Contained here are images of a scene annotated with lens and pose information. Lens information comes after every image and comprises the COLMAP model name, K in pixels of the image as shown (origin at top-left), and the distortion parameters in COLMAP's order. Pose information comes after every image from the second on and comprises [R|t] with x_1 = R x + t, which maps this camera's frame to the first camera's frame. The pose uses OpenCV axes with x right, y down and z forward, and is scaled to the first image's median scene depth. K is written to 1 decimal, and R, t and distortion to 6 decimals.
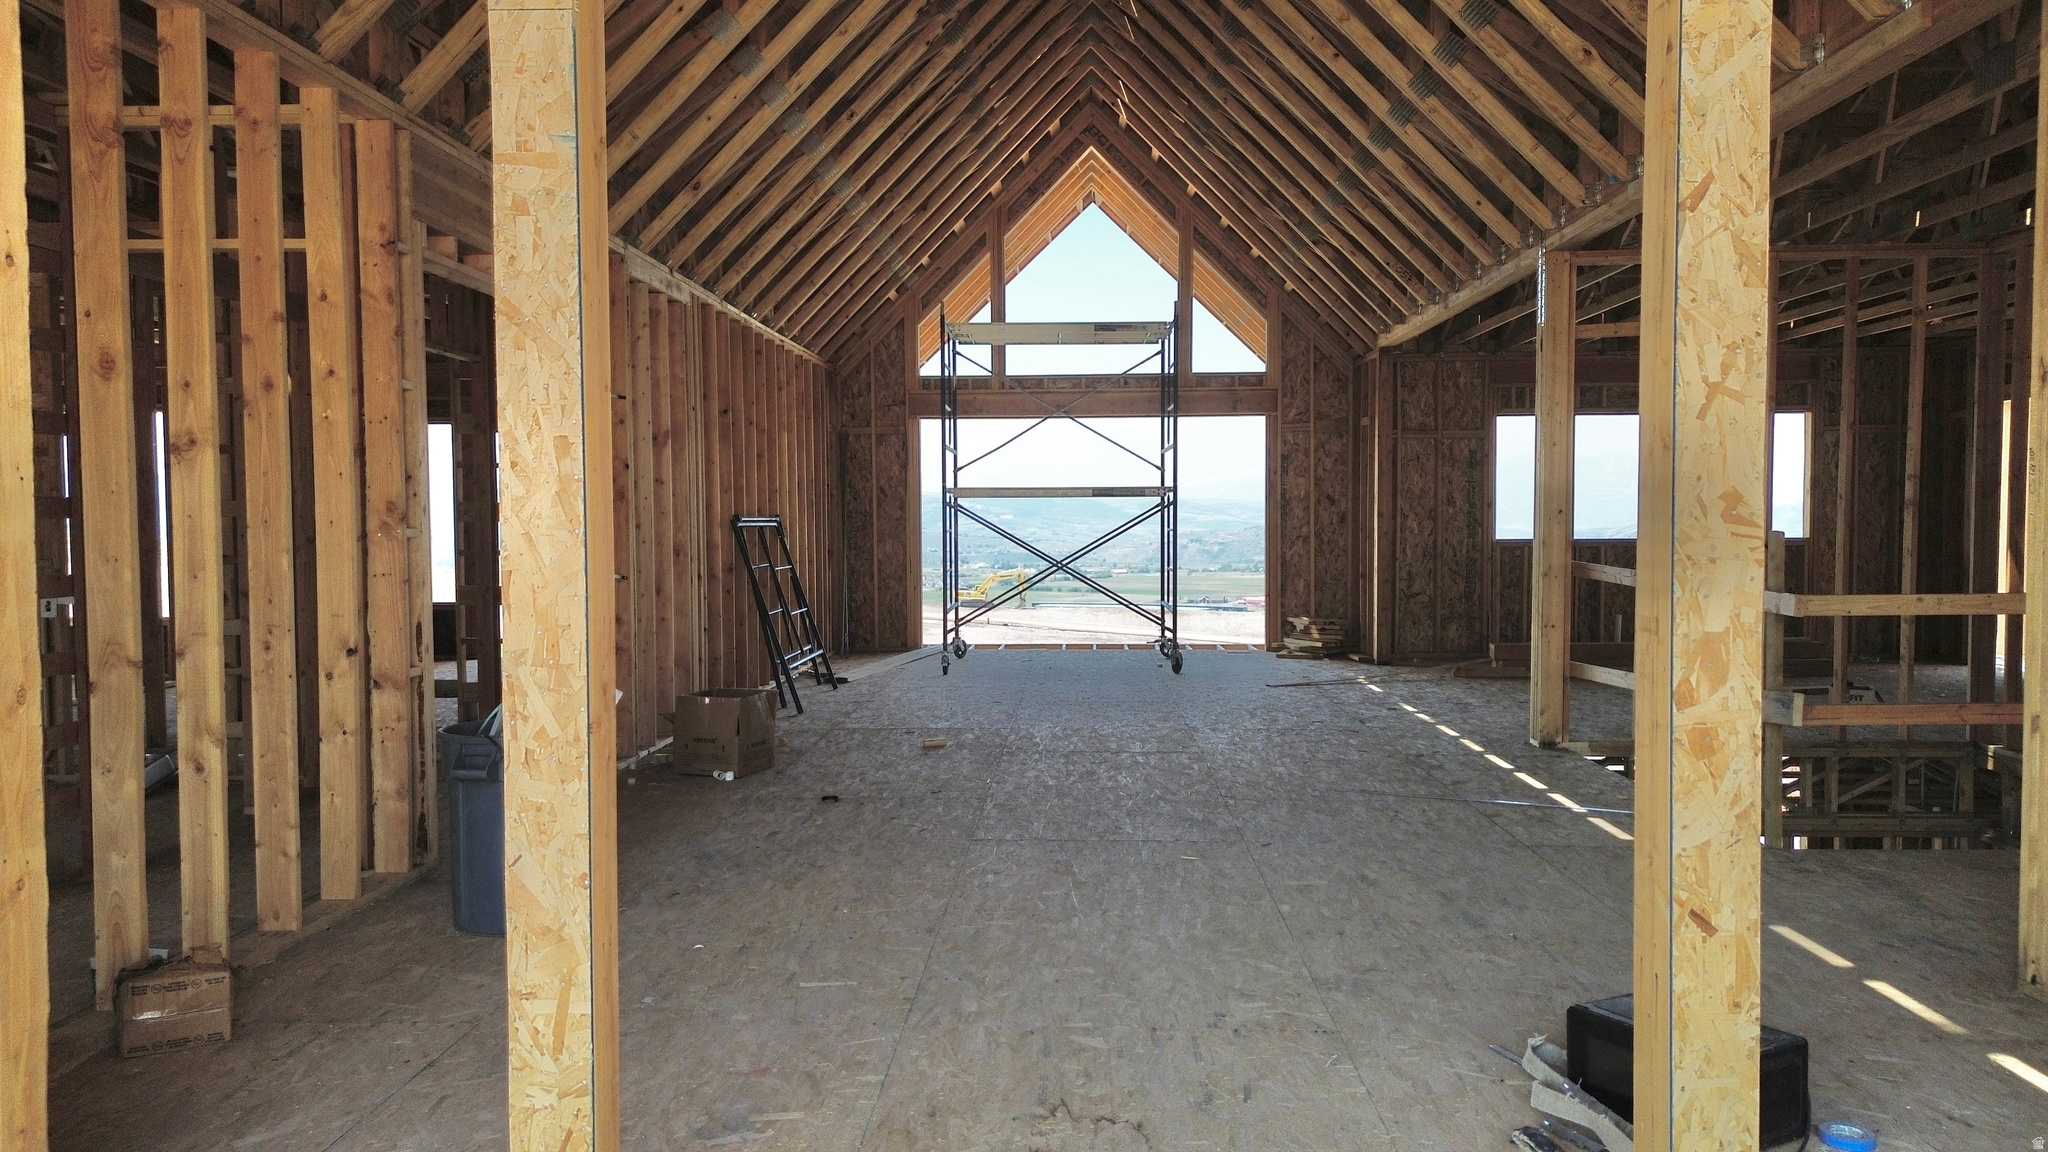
lens RADIAL K [[1441.8, 0, 1023.5], [0, 1441.8, 586.3], [0, 0, 1]] dist [0.078855, -0.081246]
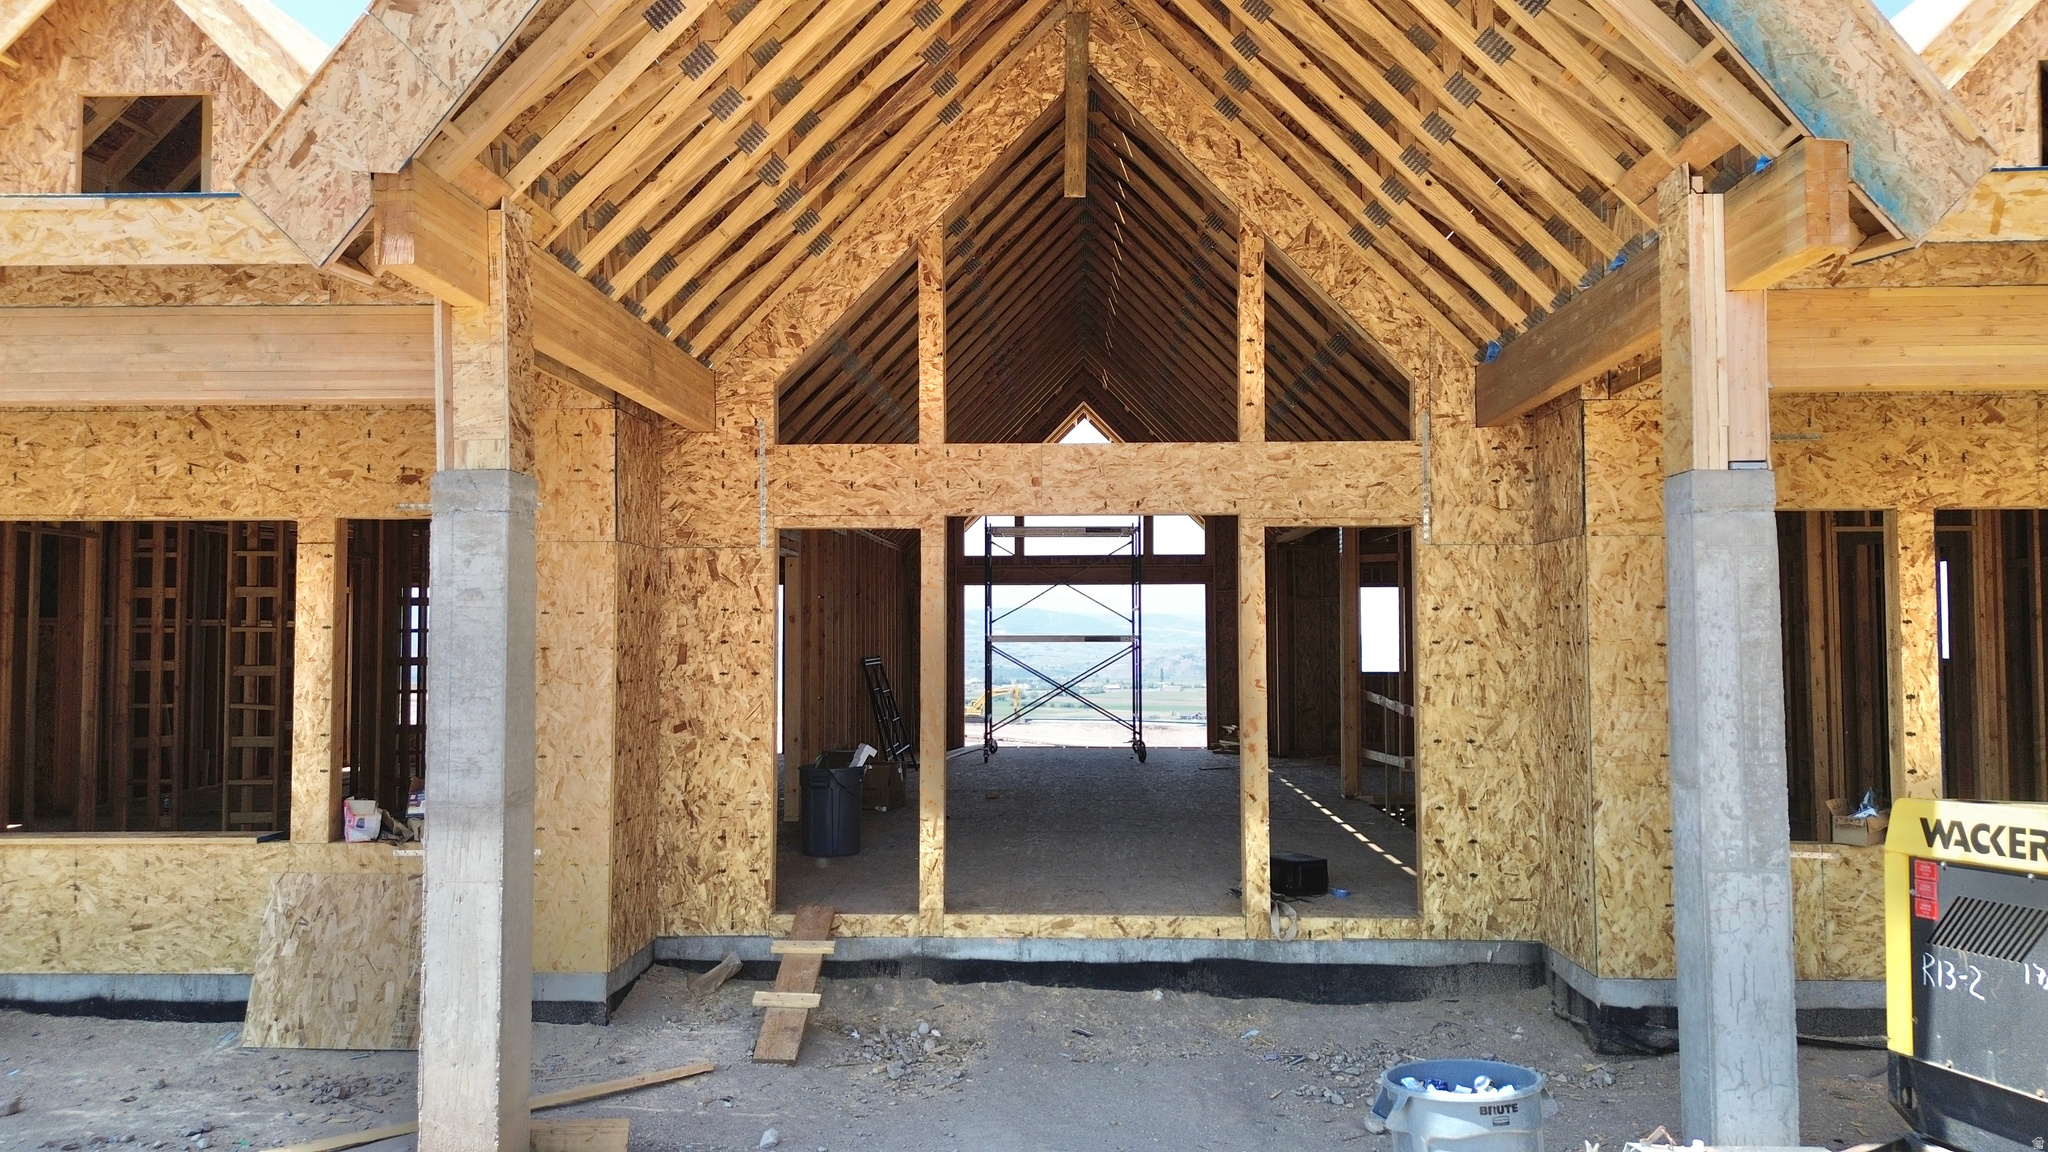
lens RADIAL K [[1441.8, 0, 1032.2], [0, 1441.8, 576.0], [0, 0, 1]] dist [0.078855, -0.081246]
pose [[0.999937, 0.002421, 0.010919, -0.020649], [-0.001459, 0.996188, -0.087223, -0.000756], [-0.011089, 0.087202, 0.996129, -0.435622]]
